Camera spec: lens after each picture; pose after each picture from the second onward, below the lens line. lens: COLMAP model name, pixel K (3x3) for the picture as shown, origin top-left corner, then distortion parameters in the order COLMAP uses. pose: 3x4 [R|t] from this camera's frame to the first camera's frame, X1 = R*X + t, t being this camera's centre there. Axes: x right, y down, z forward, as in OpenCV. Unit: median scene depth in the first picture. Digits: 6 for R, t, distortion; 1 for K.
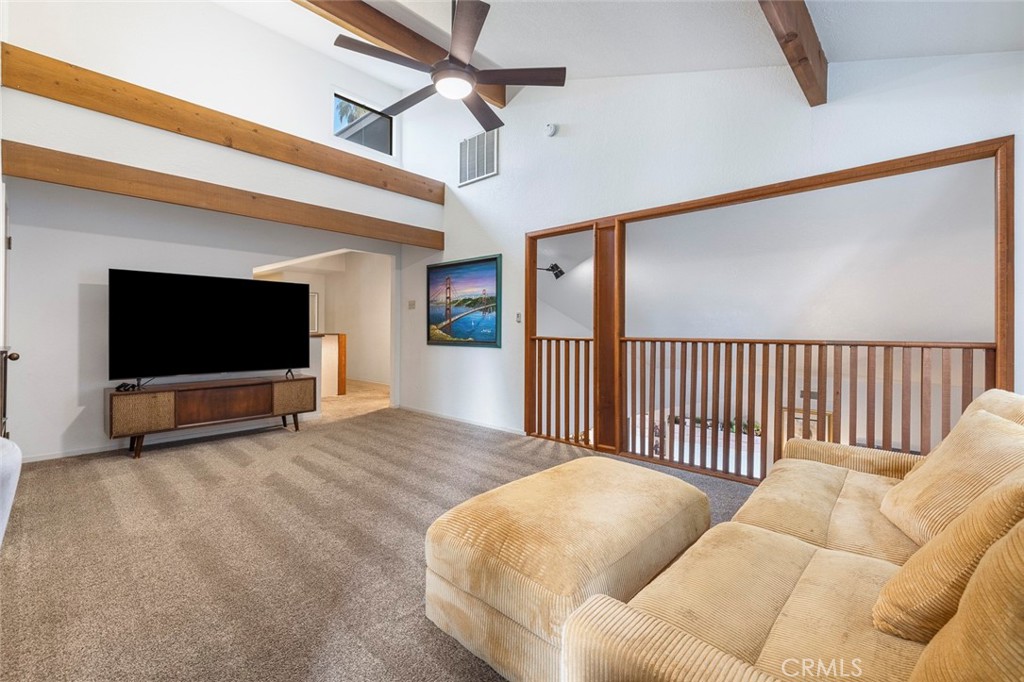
lens RADIAL K [[439.6, 0, 515.5], [0, 439.6, 334.2], [0, 0, 1]] dist [0.000158, 0.000282]
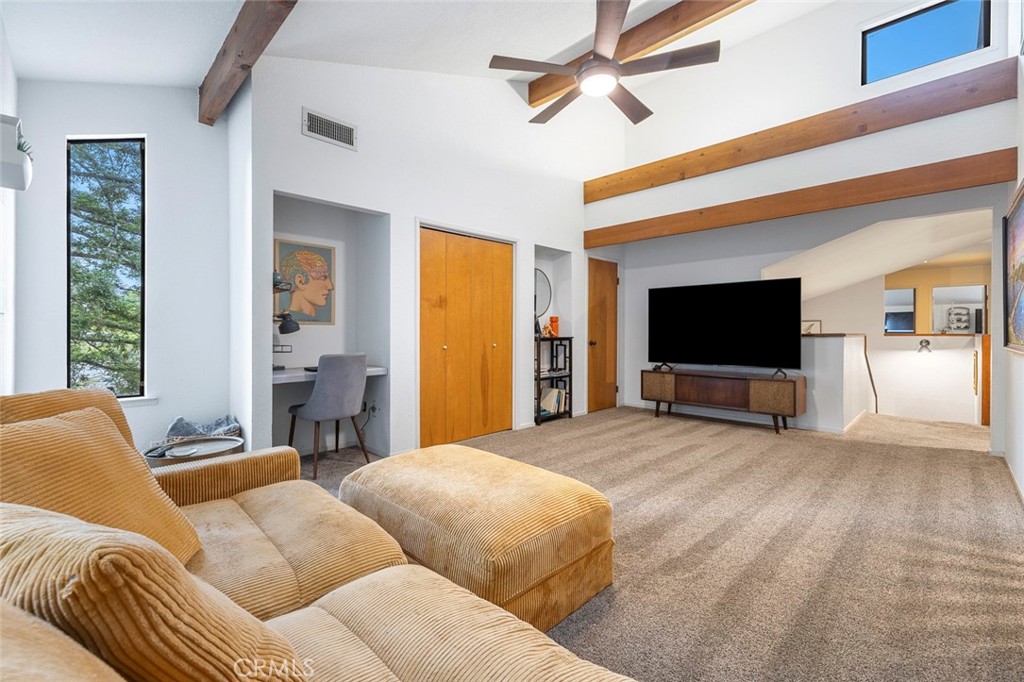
lens RADIAL K [[439.6, 0, 515.5], [0, 439.6, 334.6], [0, 0, 1]] dist [0.000158, 0.000282]
pose [[-0.042798, 0.000127, -0.999084, 0.561177], [-0.014164, 0.999899, 0.000734, 0.013815], [0.998983, 0.014183, -0.042792, 0.550505]]
